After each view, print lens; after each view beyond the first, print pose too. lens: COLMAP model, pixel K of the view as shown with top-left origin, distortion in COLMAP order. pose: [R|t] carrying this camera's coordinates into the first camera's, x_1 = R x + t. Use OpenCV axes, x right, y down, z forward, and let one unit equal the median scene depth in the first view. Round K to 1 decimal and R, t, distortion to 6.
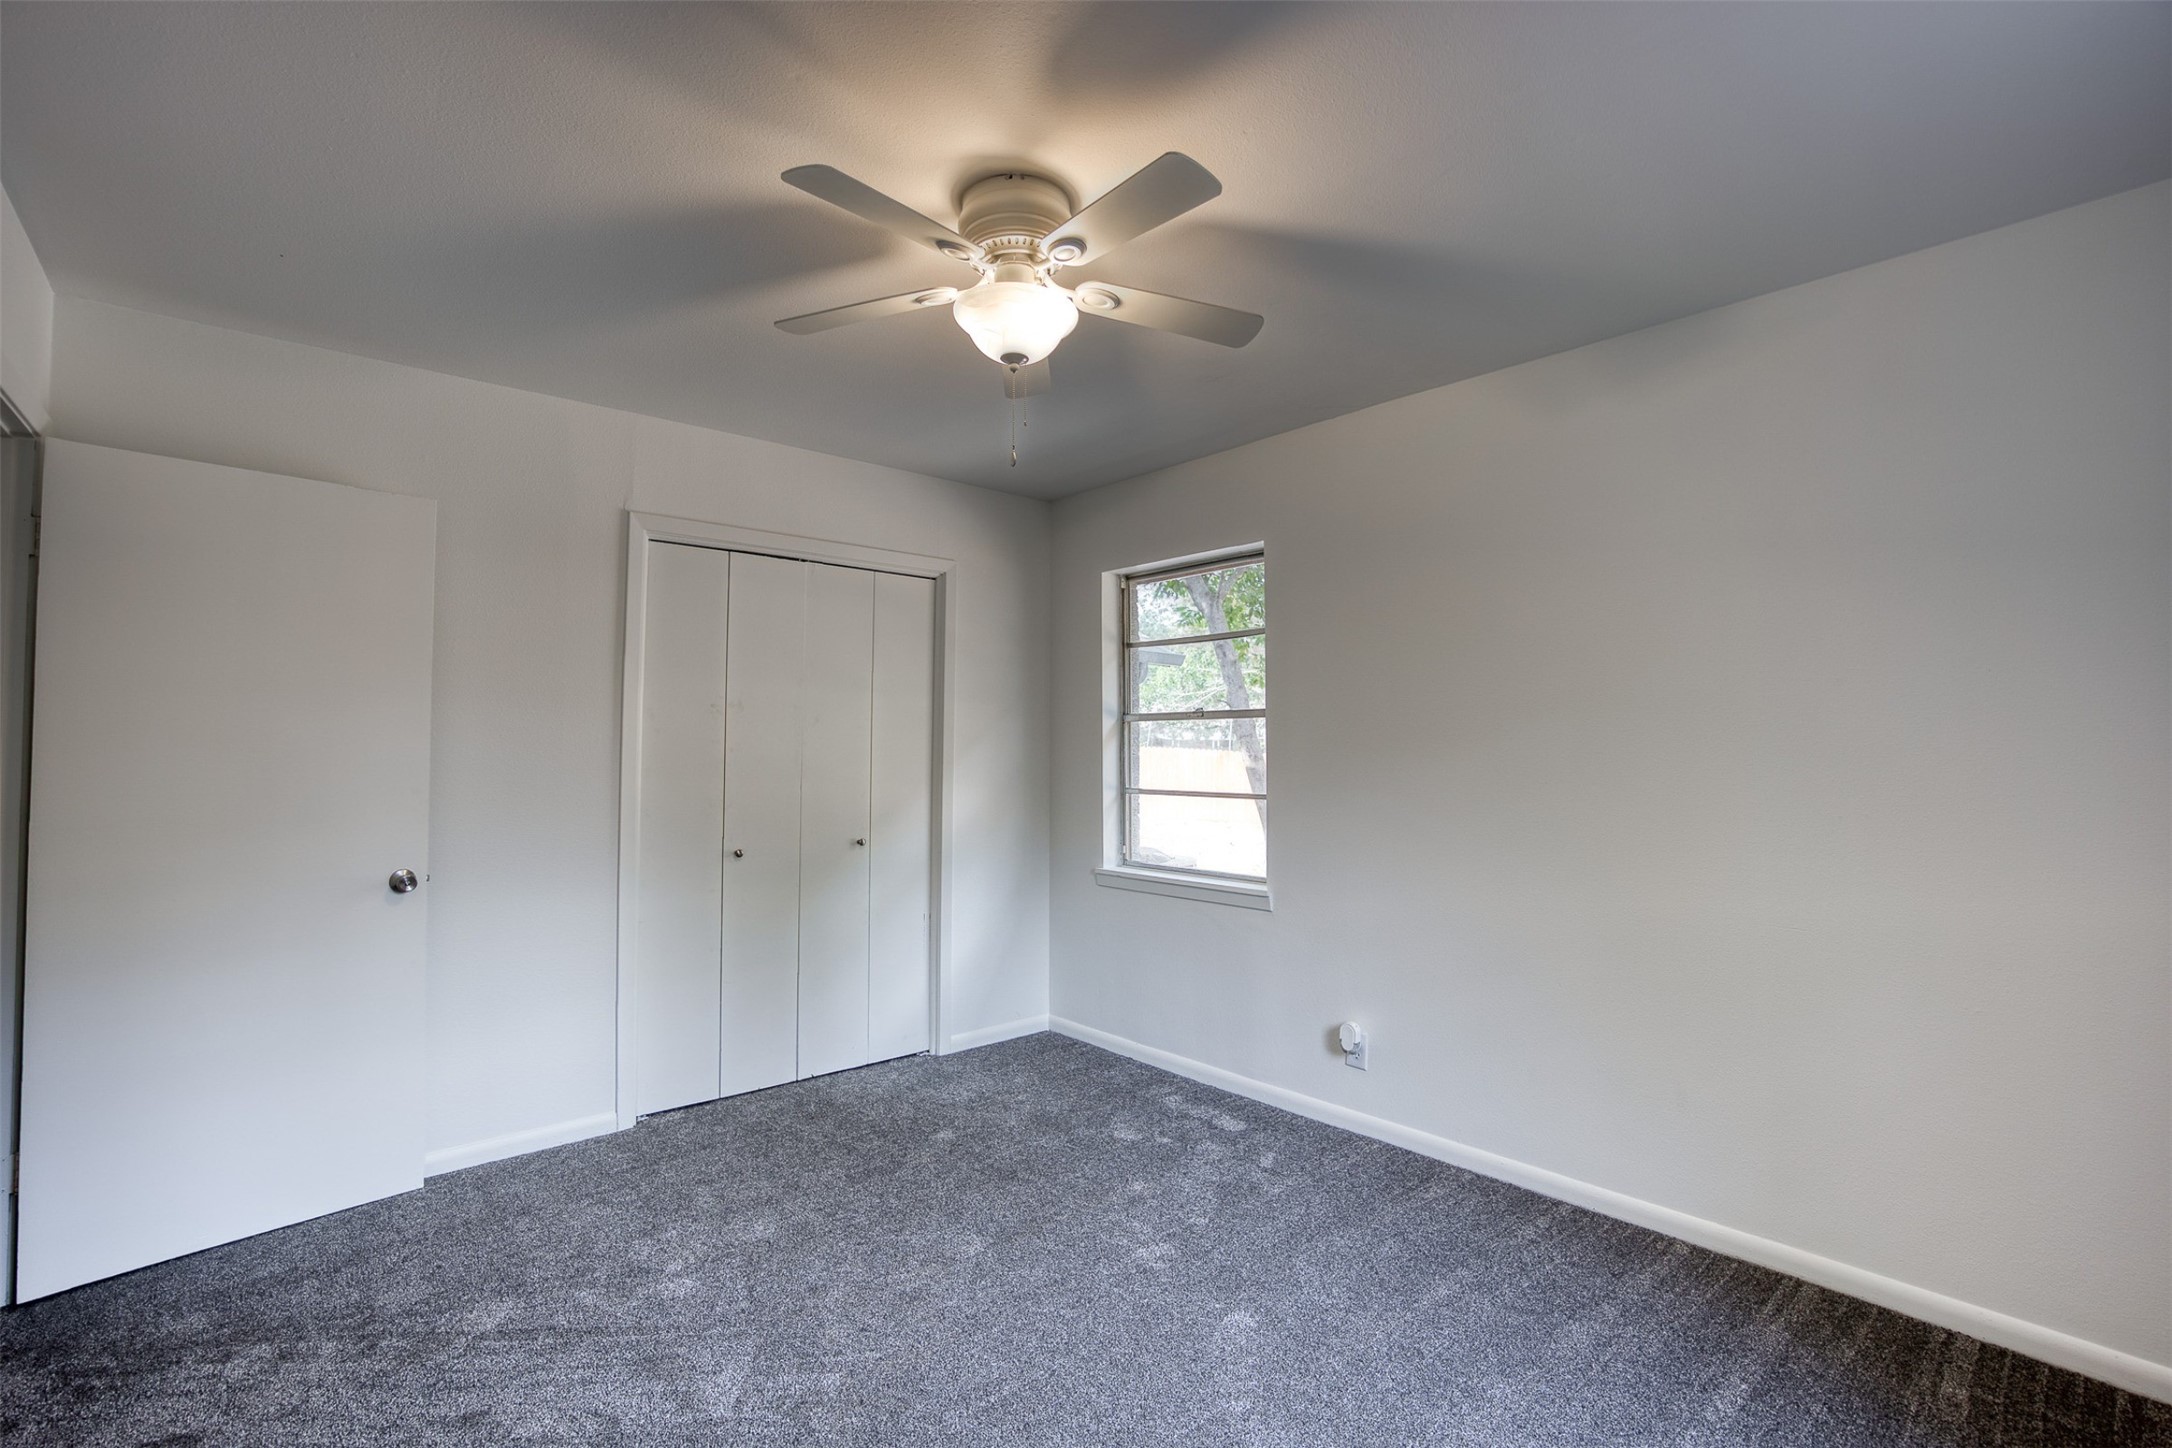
lens RADIAL K [[984.4, 0, 1086.0], [0, 984.4, 724.0], [0, 0, 1]] dist [0.001125, 0.000802]
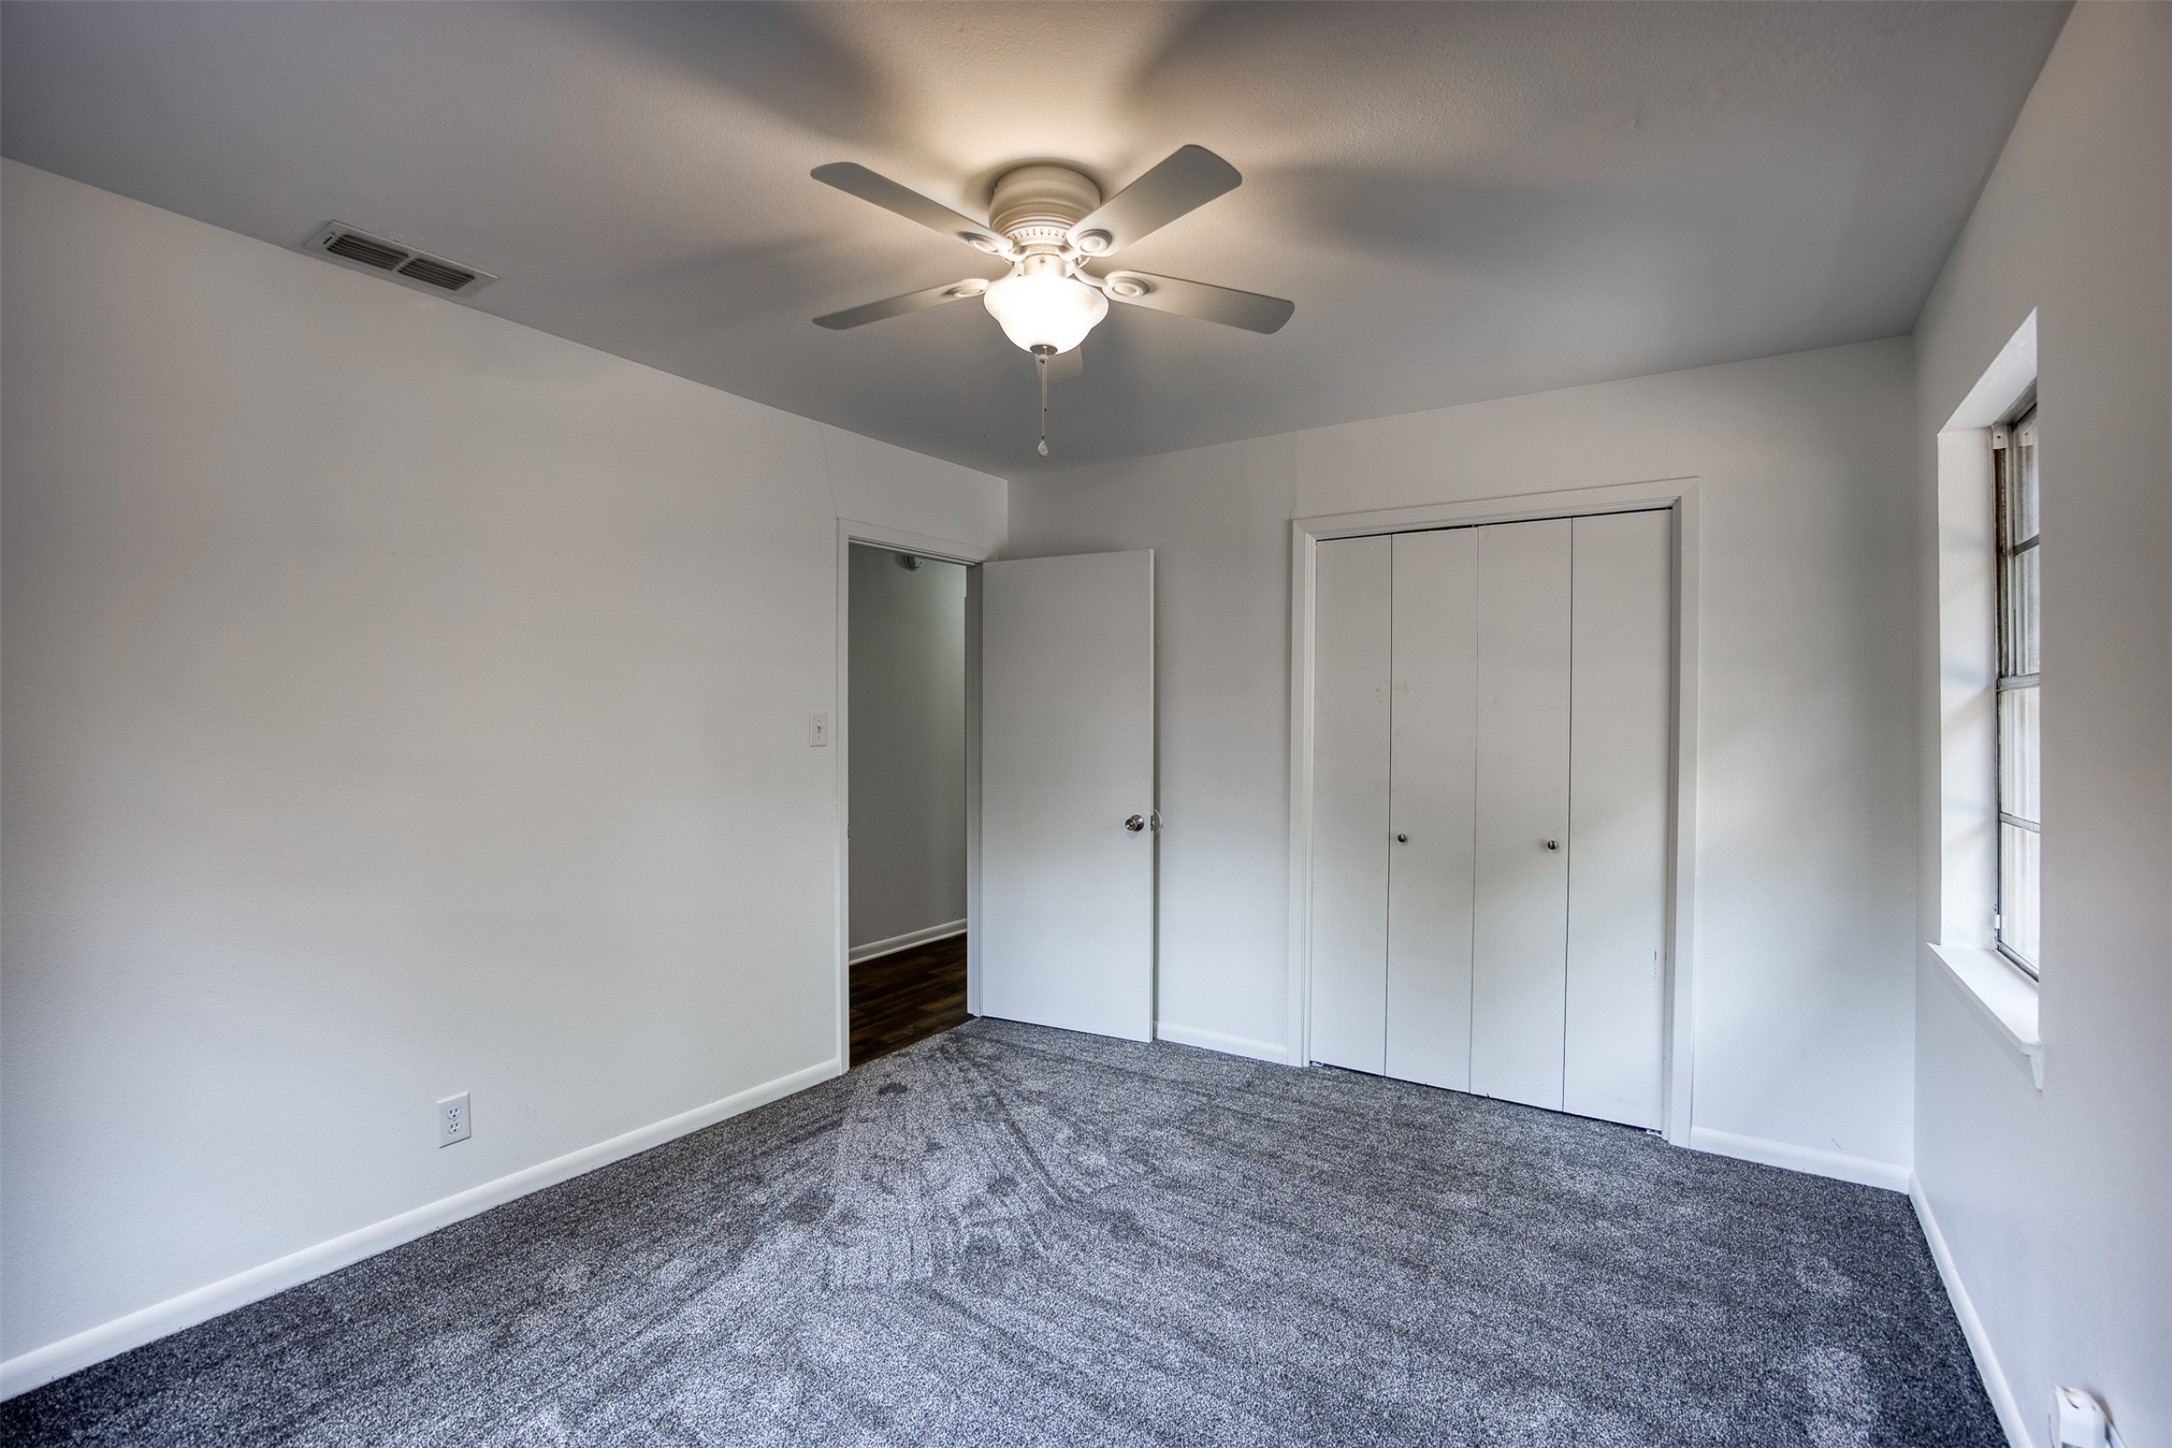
lens RADIAL K [[984.4, 0, 1086.0], [0, 984.4, 724.0], [0, 0, 1]] dist [0.001125, 0.000802]
pose [[0.275651, 0.000131, -0.961258, 0.489851], [0.015720, 0.999866, 0.004644, 0.006689], [0.961129, -0.016391, 0.275611, 0.404369]]
